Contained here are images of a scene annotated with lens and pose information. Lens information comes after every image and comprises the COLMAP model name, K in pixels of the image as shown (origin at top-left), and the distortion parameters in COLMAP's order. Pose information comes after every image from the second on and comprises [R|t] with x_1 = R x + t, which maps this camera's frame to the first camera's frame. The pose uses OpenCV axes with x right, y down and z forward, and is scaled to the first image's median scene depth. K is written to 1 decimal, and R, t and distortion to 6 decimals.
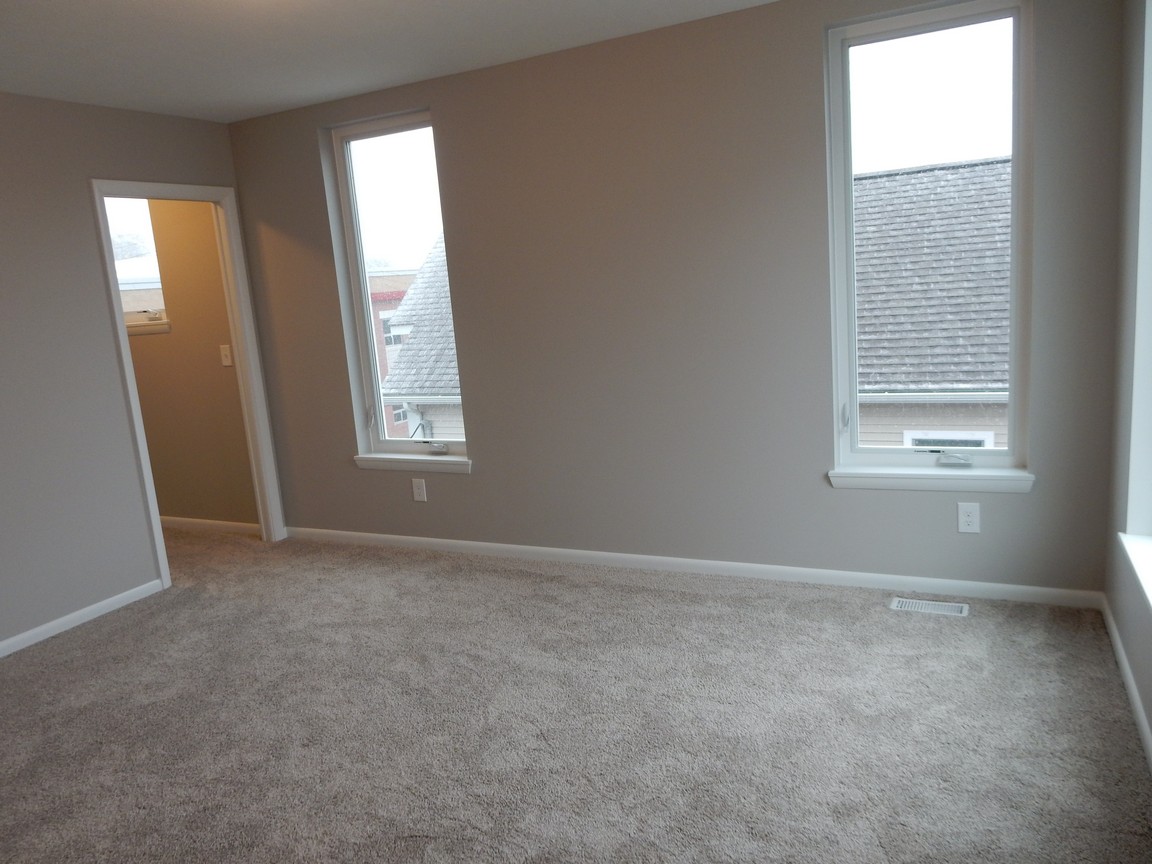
lens RADIAL K [[850.2, 0, 577.2], [0, 850.2, 436.6], [0, 0, 1]] dist [0.006124, -0.012118]
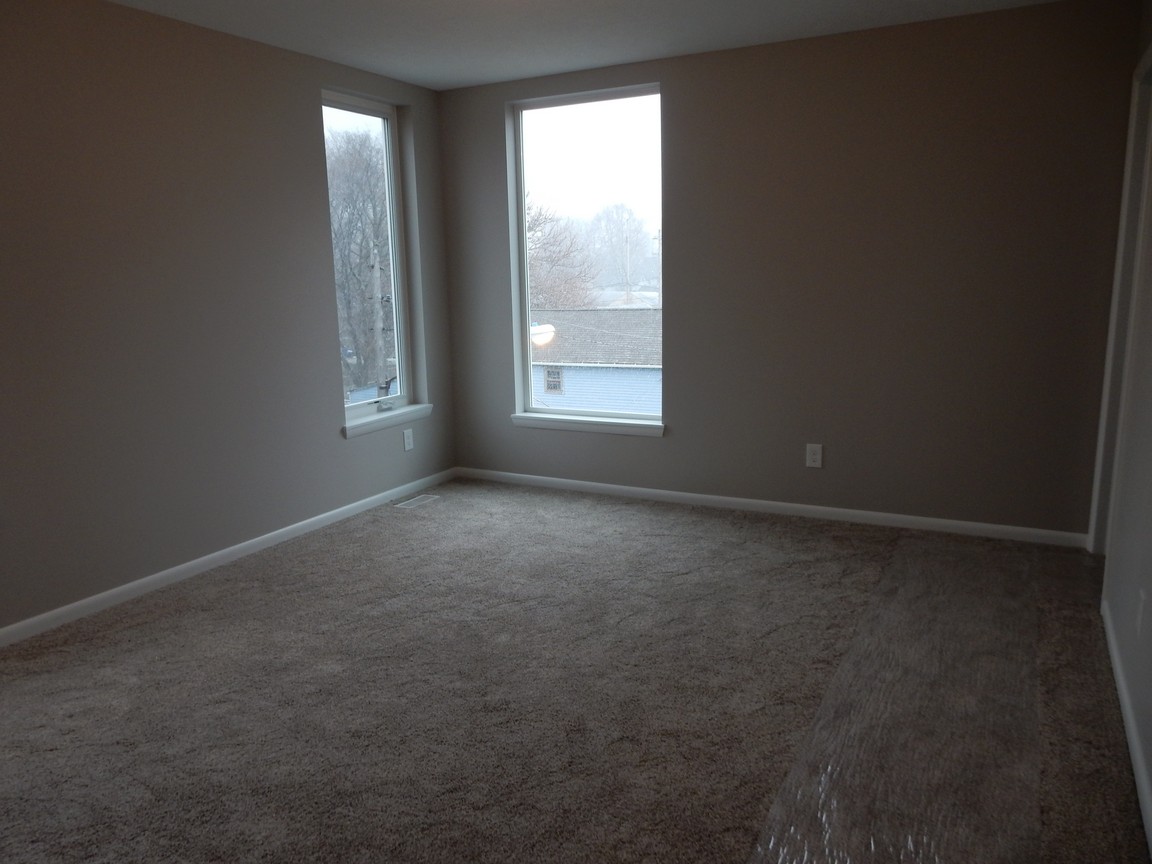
lens RADIAL K [[850.2, 0, 572.7], [0, 850.2, 424.1], [0, 0, 1]] dist [0.006124, -0.012118]
pose [[0.018583, -0.094813, 0.995322, -1.026482], [0.202109, 0.975299, 0.089132, -0.007117], [-0.979187, 0.199507, 0.037286, 0.650506]]
